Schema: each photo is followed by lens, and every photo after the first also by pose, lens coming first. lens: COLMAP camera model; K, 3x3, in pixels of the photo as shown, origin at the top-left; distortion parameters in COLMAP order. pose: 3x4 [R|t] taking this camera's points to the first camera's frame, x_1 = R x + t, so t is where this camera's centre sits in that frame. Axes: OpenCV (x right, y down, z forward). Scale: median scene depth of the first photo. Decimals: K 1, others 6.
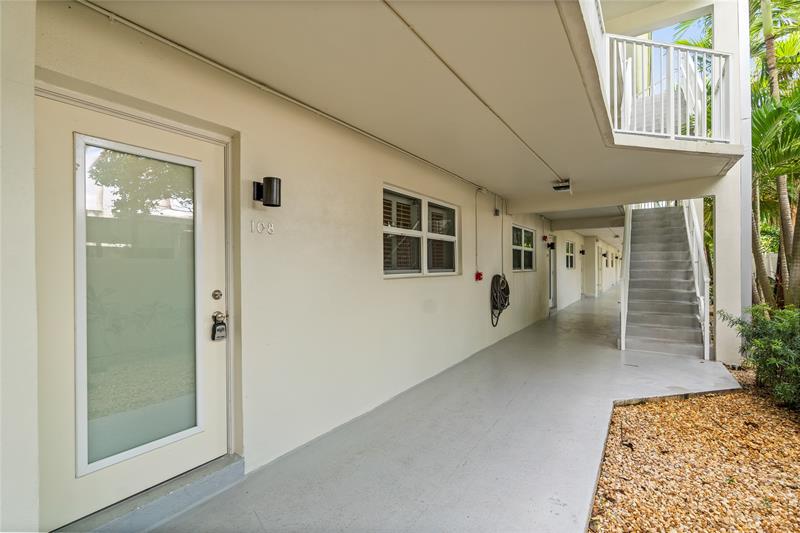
lens RADIAL K [[366.2, 0, 404.5], [0, 366.2, 263.4], [0, 0, 1]] dist [-0.003082, 0.000712]
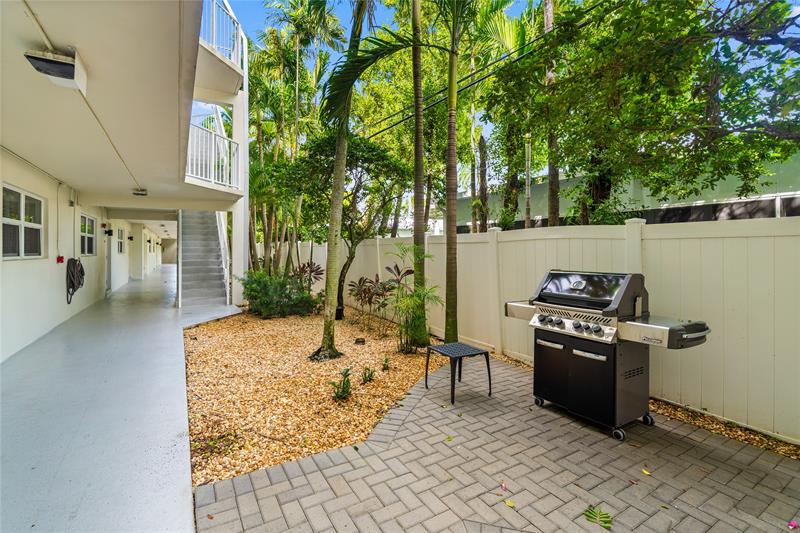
lens RADIAL K [[366.2, 0, 399.0], [0, 366.2, 250.3], [0, 0, 1]] dist [-0.003082, 0.000712]
pose [[0.430492, 0.003651, 0.902587, -0.359554], [-0.007434, 0.999972, -0.000499, -0.000891], [-0.902564, -0.006495, 0.430508, -0.439818]]
